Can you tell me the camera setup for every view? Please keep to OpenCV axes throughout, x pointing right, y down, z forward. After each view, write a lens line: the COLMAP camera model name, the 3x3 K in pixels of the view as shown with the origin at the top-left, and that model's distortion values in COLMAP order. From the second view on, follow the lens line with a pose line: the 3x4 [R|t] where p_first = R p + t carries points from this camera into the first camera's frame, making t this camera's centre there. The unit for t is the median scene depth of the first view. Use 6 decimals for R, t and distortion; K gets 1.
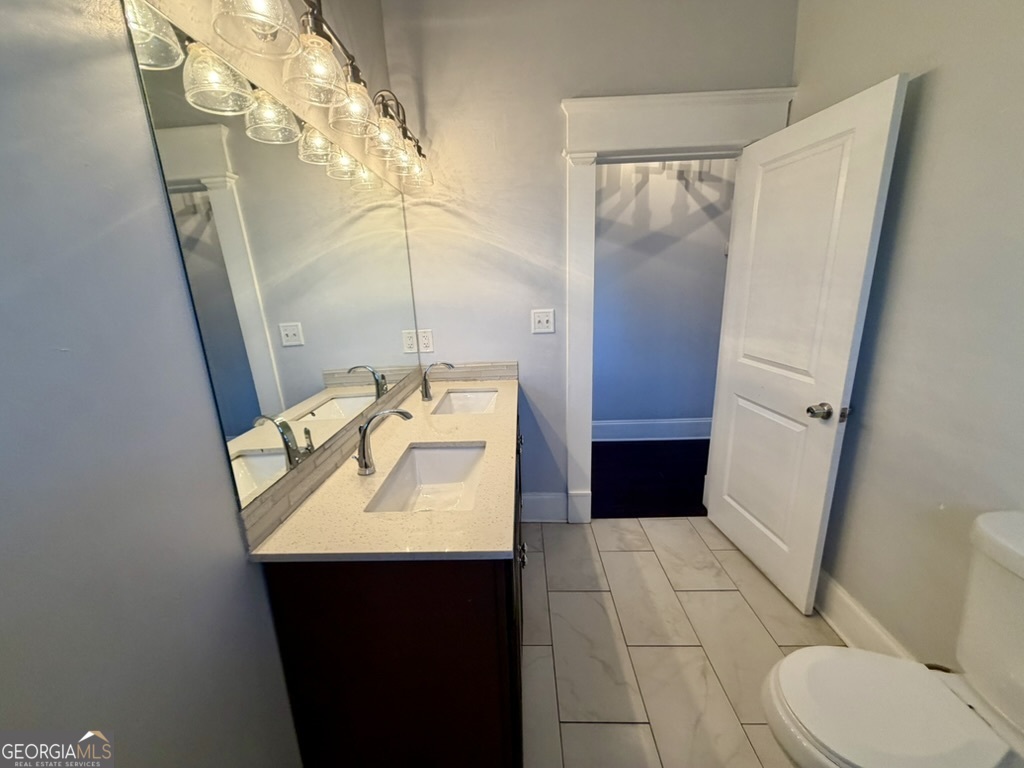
lens RADIAL K [[407.5, 0, 512.5], [0, 407.5, 383.4], [0, 0, 1]] dist [-0.001764, 0.000480]
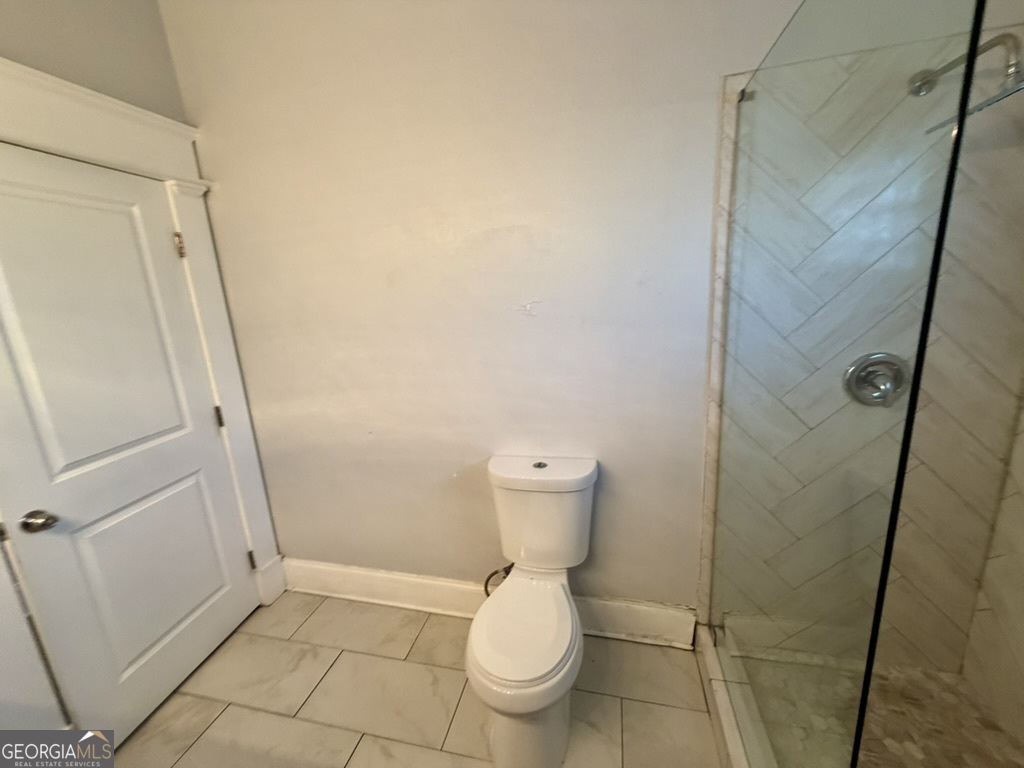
lens RADIAL K [[407.5, 0, 500.9], [0, 407.5, 382.9], [0, 0, 1]] dist [-0.001764, 0.000480]
pose [[0.226565, -0.195680, 0.954137, -0.145142], [0.301583, 0.945562, 0.122309, -0.083969], [-0.926129, 0.260041, 0.273245, 0.254860]]
